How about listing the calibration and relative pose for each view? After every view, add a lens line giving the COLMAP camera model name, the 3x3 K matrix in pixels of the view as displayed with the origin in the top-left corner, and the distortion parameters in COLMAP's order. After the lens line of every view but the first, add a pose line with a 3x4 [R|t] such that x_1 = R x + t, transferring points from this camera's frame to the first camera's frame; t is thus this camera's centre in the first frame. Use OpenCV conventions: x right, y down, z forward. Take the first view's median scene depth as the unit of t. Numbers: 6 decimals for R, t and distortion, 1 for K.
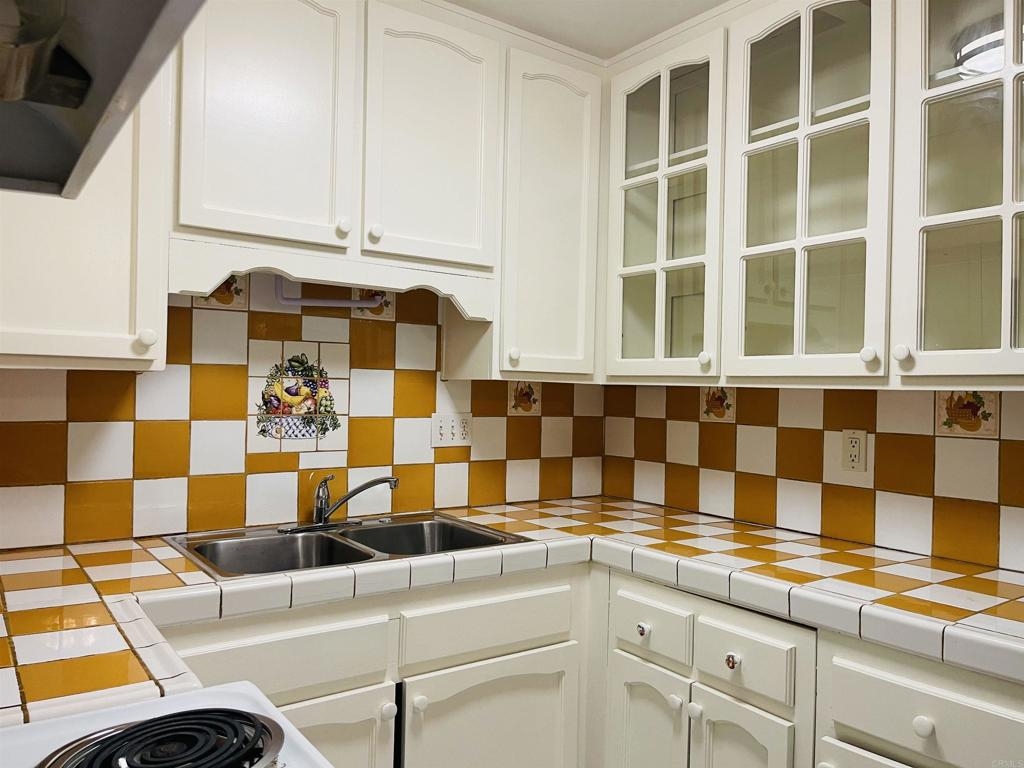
lens RADIAL K [[769.8, 0, 512.0], [0, 769.8, 384.0], [0, 0, 1]] dist [0.038648, -0.064027]
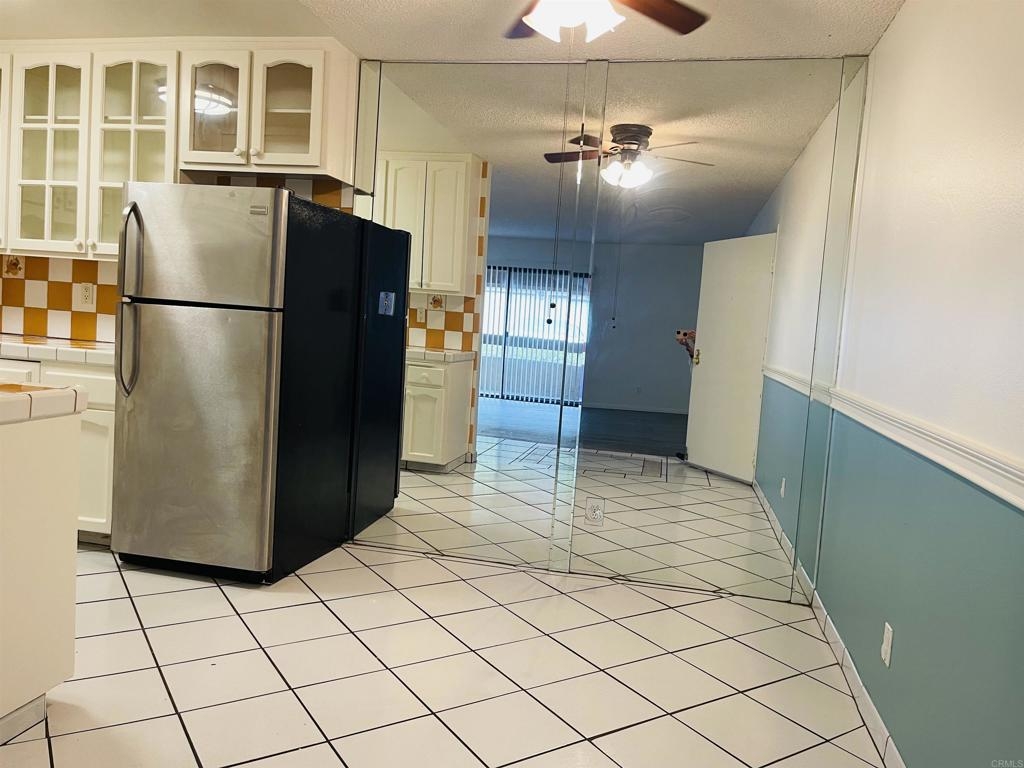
lens RADIAL K [[769.8, 0, 512.0], [0, 769.8, 384.0], [0, 0, 1]] dist [0.038648, -0.064027]
pose [[0.747028, -0.018003, 0.664549, -0.021208], [-0.057927, 0.994068, 0.092046, 0.025627], [-0.662264, -0.107257, 0.741554, -0.427166]]
